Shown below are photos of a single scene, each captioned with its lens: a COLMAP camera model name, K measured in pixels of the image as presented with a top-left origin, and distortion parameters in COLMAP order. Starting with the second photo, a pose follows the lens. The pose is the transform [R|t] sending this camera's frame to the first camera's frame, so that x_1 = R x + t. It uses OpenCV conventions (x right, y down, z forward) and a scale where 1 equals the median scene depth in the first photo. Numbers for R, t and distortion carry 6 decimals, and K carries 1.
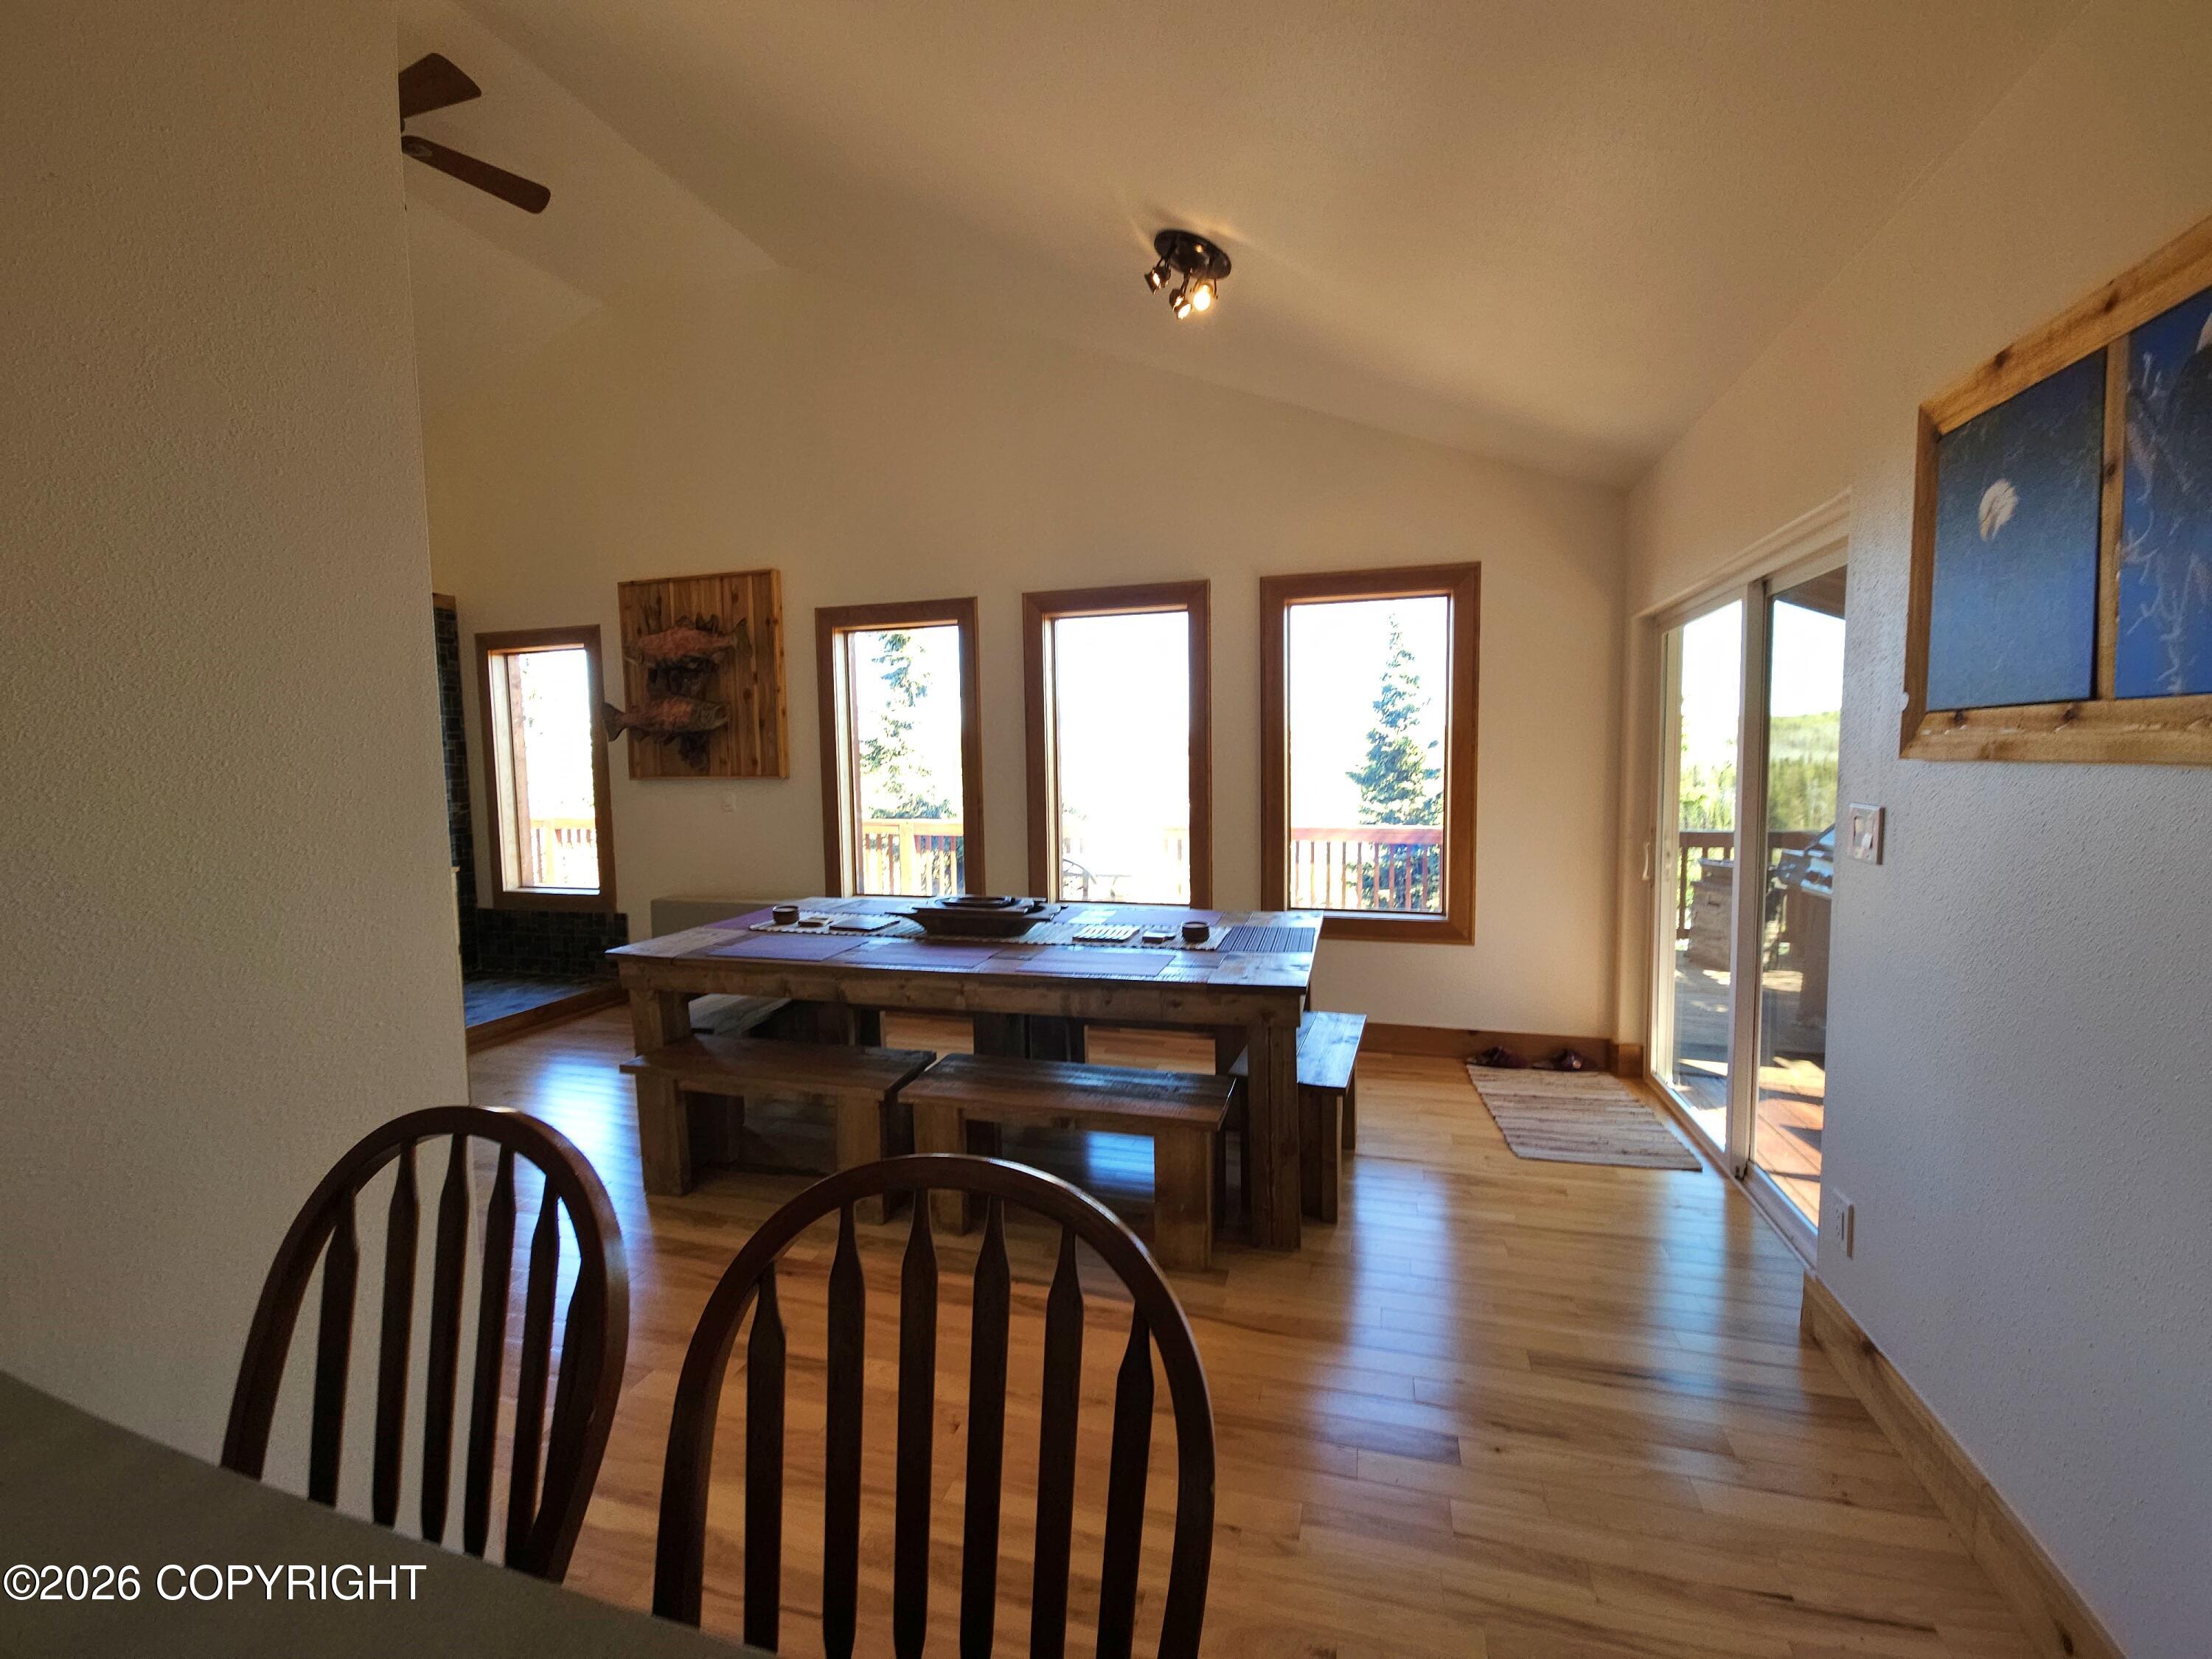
lens RADIAL K [[900.5, 0, 1107.2], [0, 900.5, 827.8], [0, 0, 1]] dist [0.004375, -0.000117]
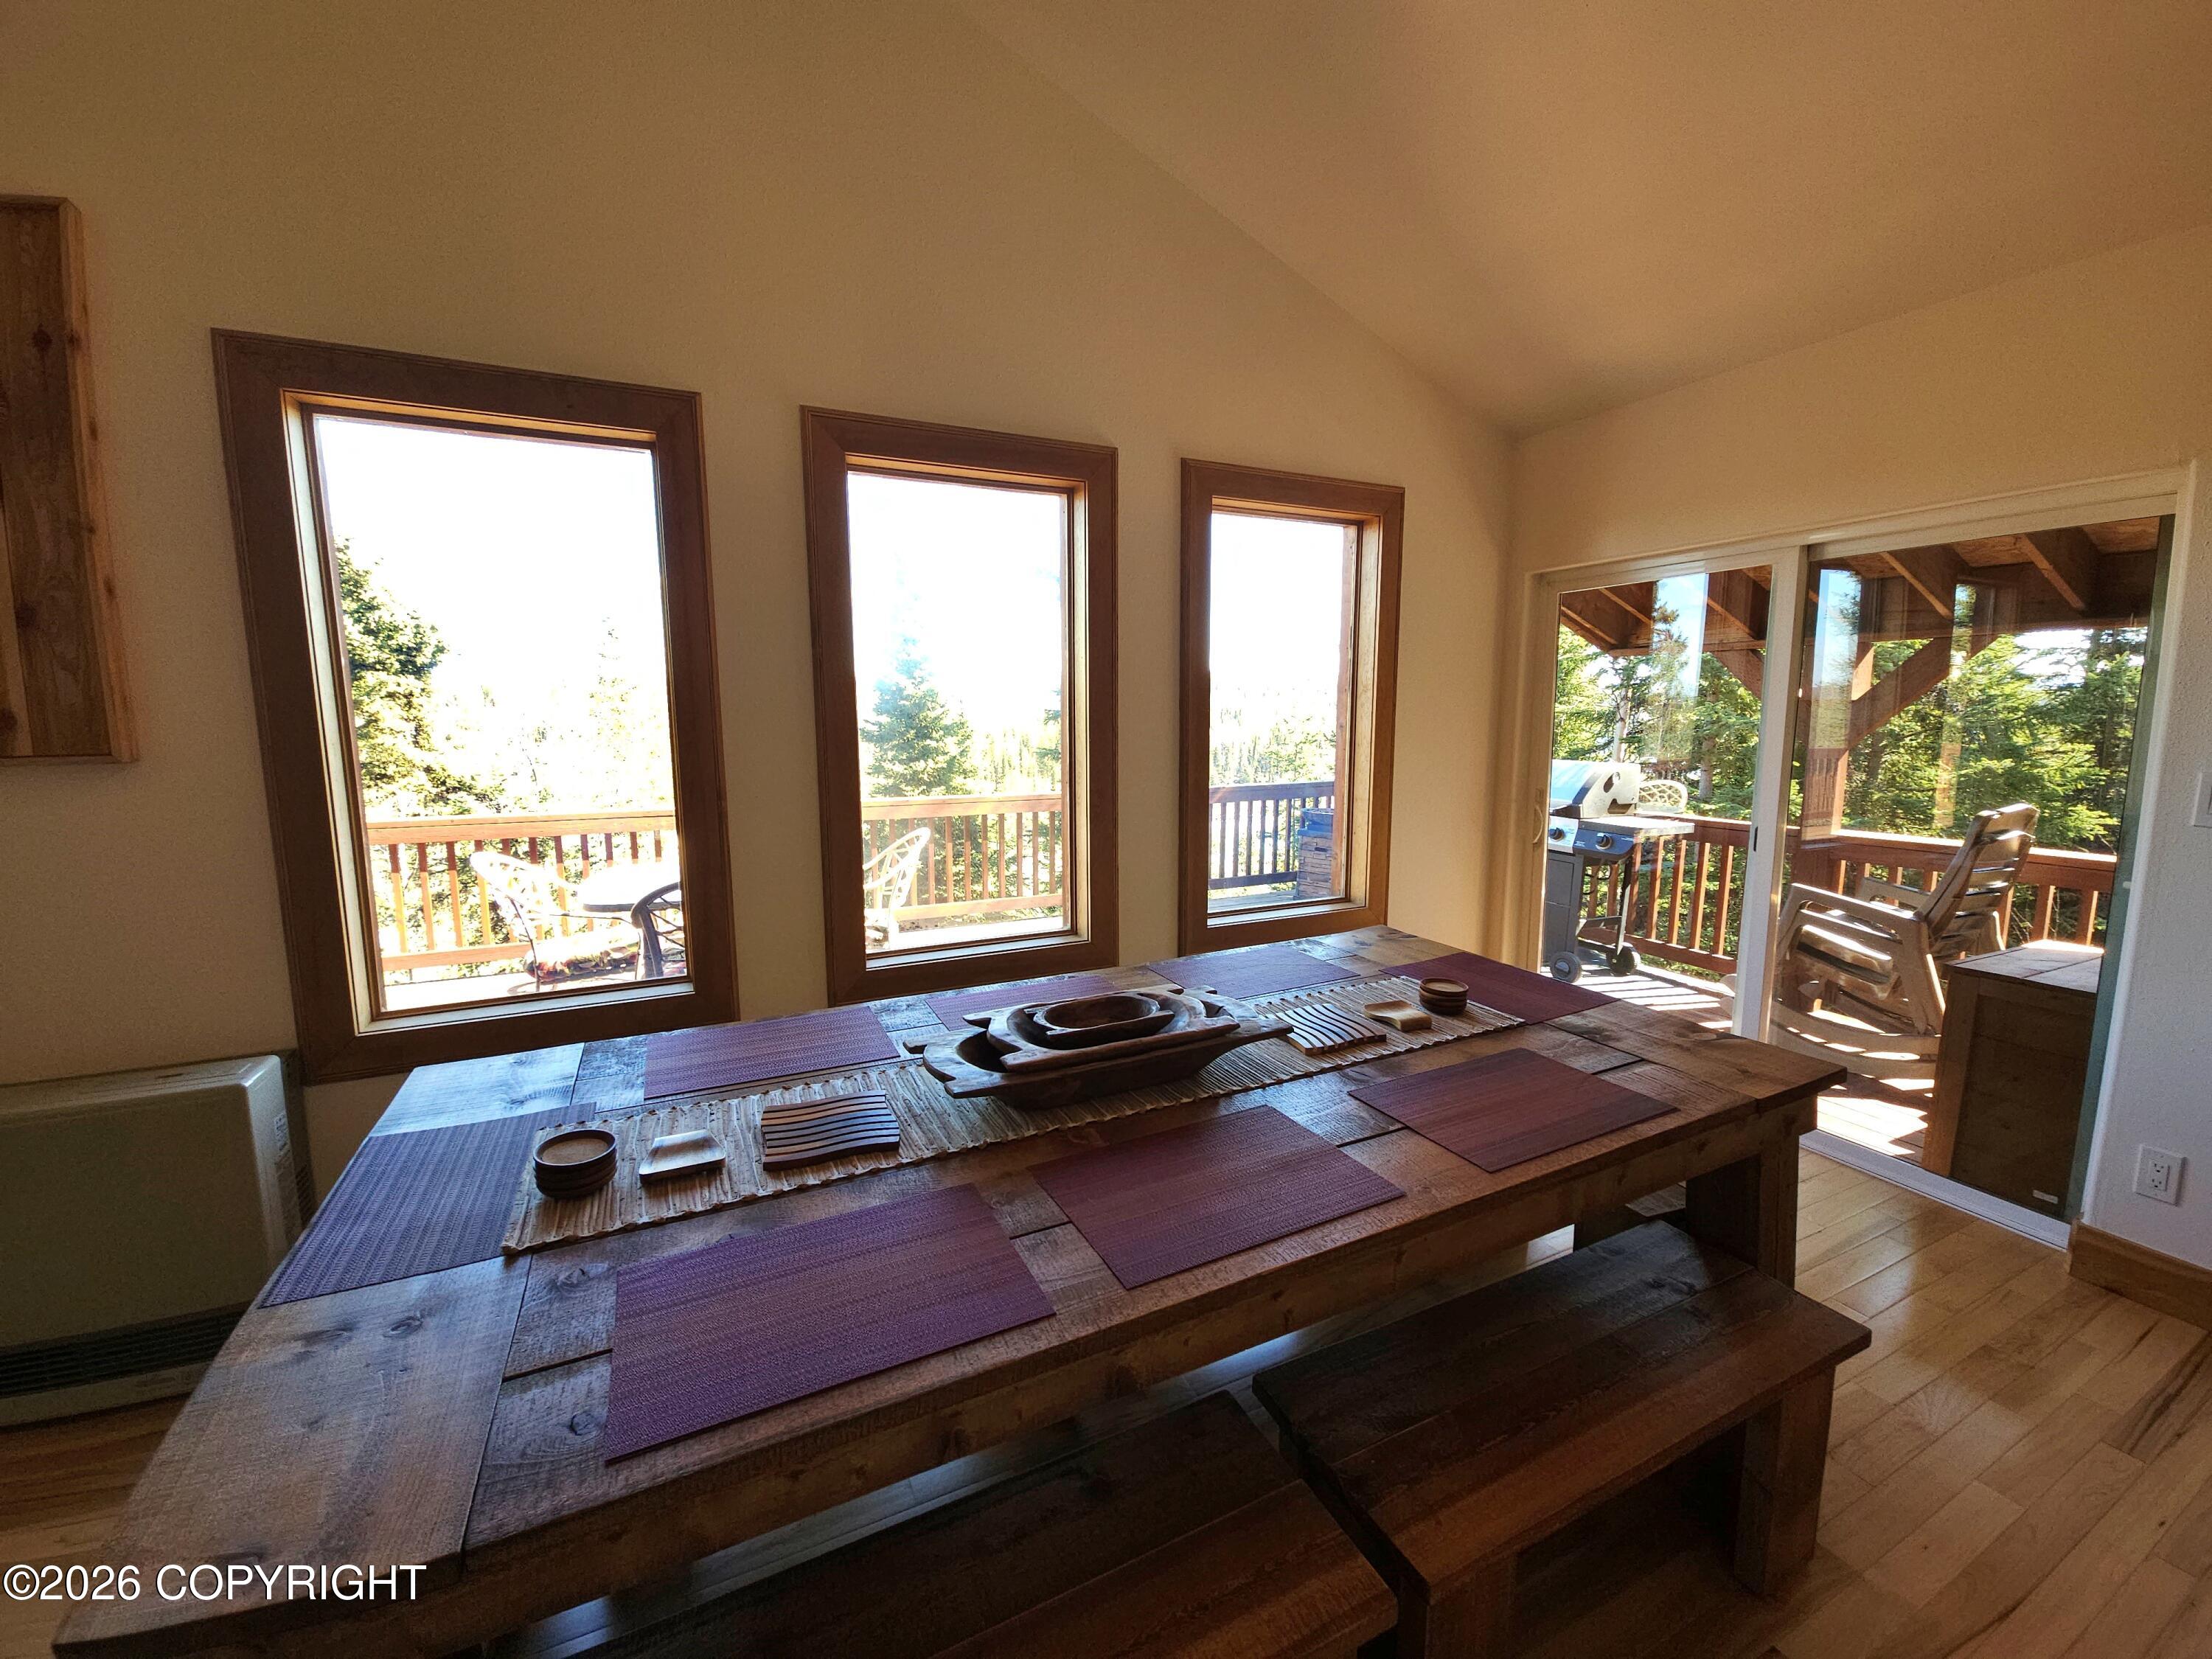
lens RADIAL K [[900.5, 0, 1113.7], [0, 900.5, 815.3], [0, 0, 1]] dist [0.004375, -0.000117]
pose [[0.744652, -0.069686, 0.663806, -0.303882], [0.044716, 0.997509, 0.054555, -0.034235], [-0.665954, -0.010942, 0.745913, 0.425753]]
